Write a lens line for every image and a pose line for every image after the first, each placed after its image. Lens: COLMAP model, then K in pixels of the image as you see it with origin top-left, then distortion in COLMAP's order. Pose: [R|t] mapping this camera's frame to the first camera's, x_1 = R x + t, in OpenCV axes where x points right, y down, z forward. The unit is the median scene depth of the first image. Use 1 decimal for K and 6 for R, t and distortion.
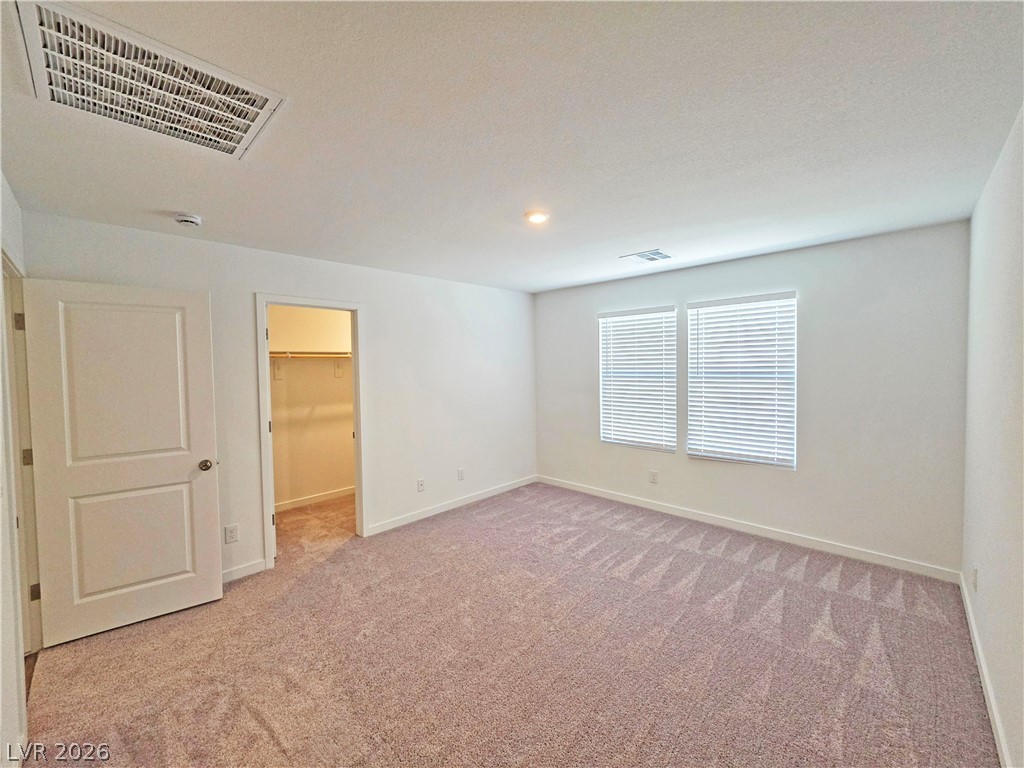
lens RADIAL K [[410.3, 0, 518.8], [0, 410.3, 381.3], [0, 0, 1]] dist [-0.002155, 0.001658]
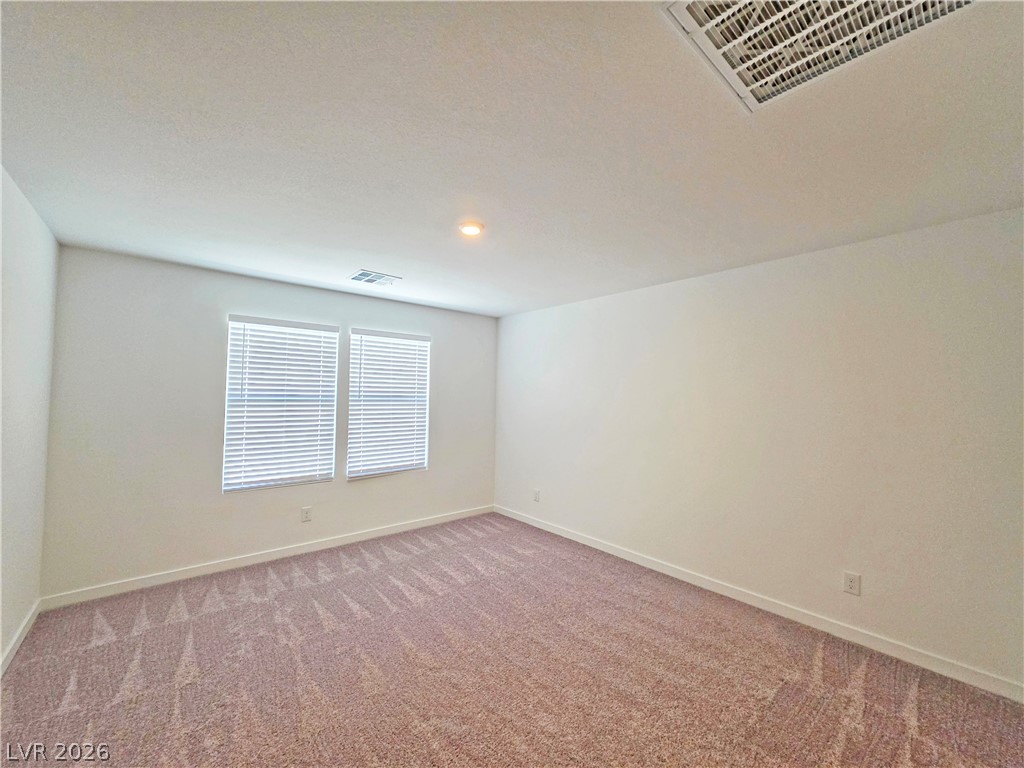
lens RADIAL K [[410.3, 0, 513.3], [0, 410.3, 388.2], [0, 0, 1]] dist [-0.002155, 0.001658]
pose [[0.105321, 0.023522, 0.994160, -0.587378], [0.015429, 0.999561, -0.025284, -0.009666], [-0.994319, 0.018002, 0.104912, 0.534651]]
